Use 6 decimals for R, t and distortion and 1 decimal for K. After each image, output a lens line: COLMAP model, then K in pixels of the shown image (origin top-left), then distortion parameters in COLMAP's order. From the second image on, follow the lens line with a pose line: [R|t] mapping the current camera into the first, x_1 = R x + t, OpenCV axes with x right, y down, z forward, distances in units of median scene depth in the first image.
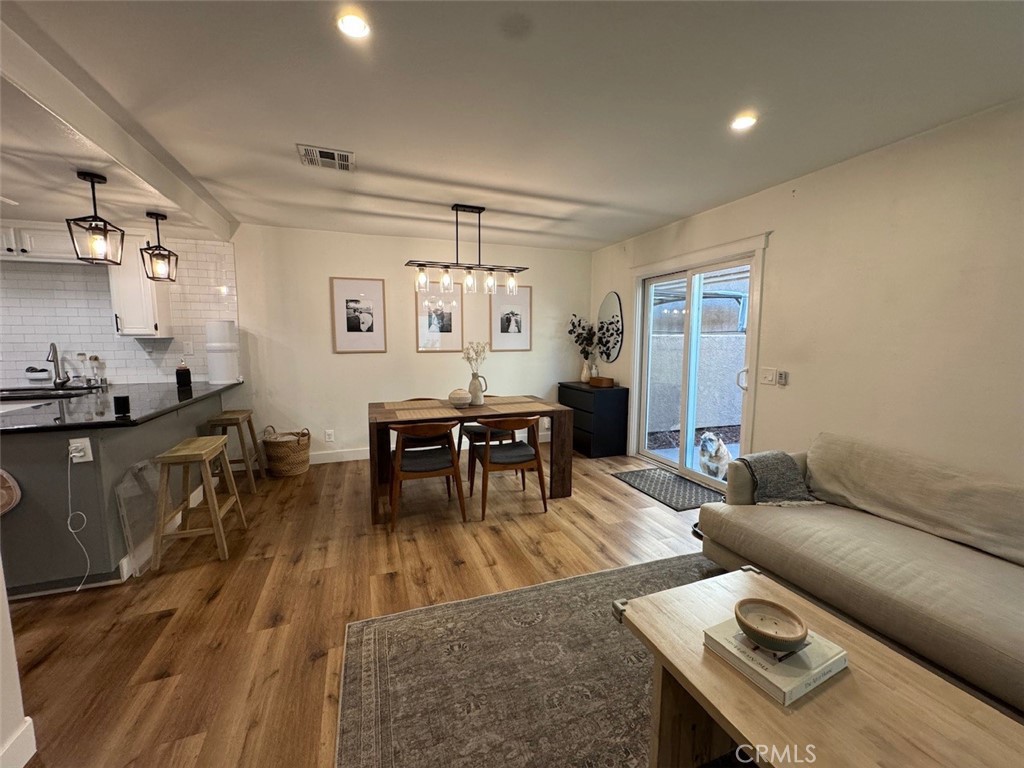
lens RADIAL K [[410.2, 0, 508.7], [0, 410.2, 381.2], [0, 0, 1]] dist [-0.004895, 0.000936]
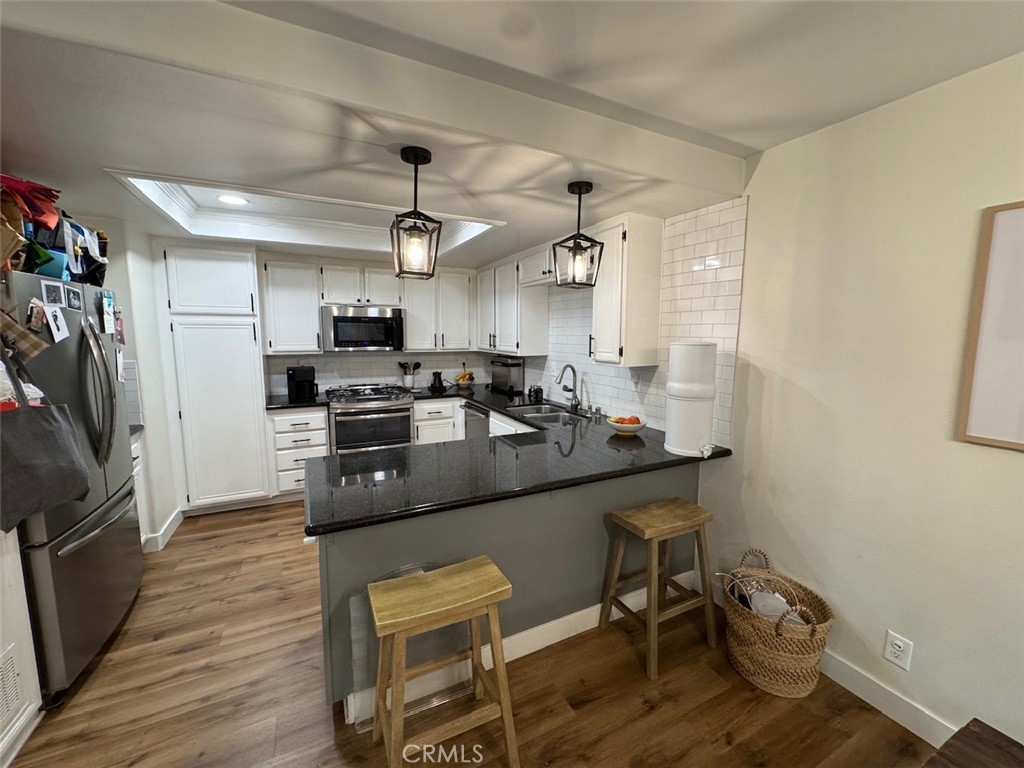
lens RADIAL K [[410.2, 0, 508.7], [0, 410.2, 381.2], [0, 0, 1]] dist [-0.004895, 0.000936]
pose [[0.112161, 0.117106, -0.986765, -0.168227], [-0.109221, 0.988468, 0.104893, -0.131887], [0.987669, 0.096011, 0.123658, 0.703832]]
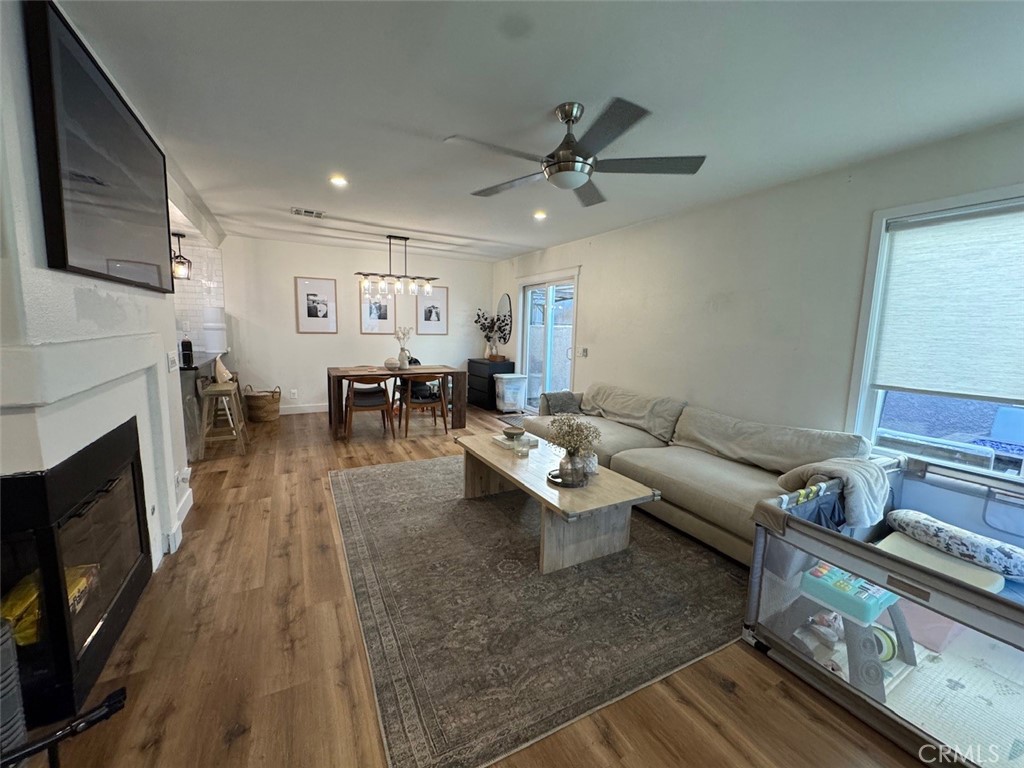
lens RADIAL K [[410.2, 0, 508.7], [0, 410.2, 381.2], [0, 0, 1]] dist [-0.004895, 0.000936]
pose [[0.989804, 0.004856, 0.142356, 0.087601], [-0.008871, 0.999580, 0.027583, 0.056812], [-0.142163, -0.028564, 0.989431, -0.531314]]
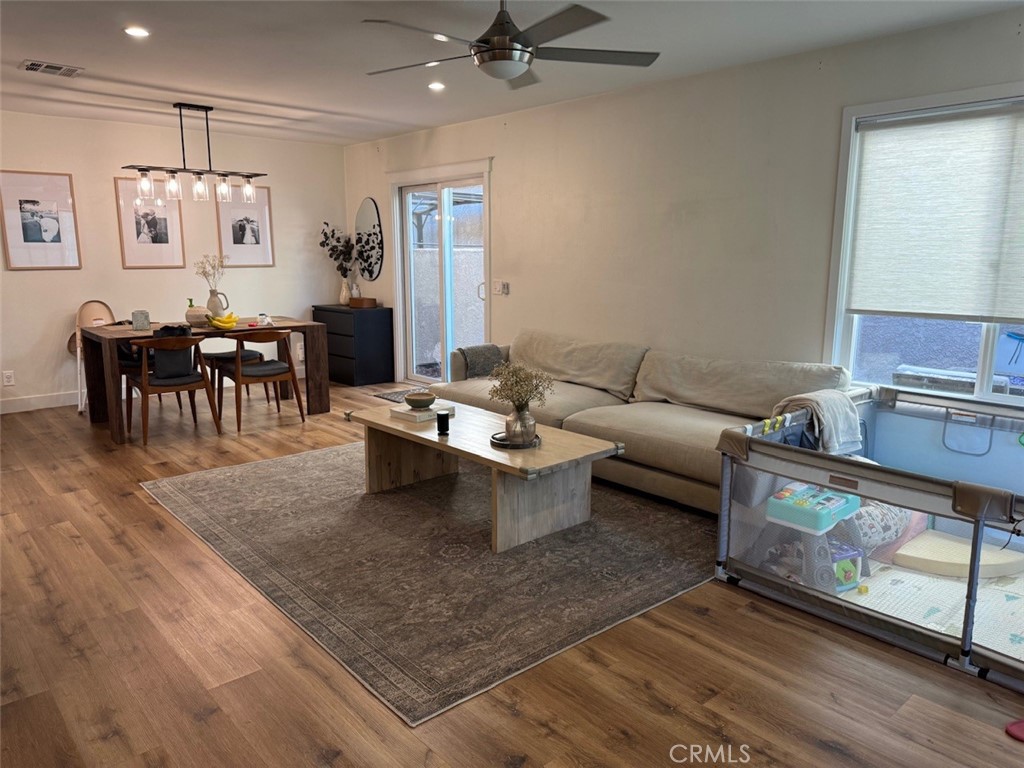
lens RADIAL K [[717.2, 0, 514.5], [0, 717.2, 386.5], [0, 0, 1]] dist [0.100579, -0.143721]
pose [[0.928507, -0.067065, 0.365207, -0.065620], [0.037365, 0.995437, 0.087799, 0.077518], [-0.369429, -0.067876, 0.926777, -0.764411]]
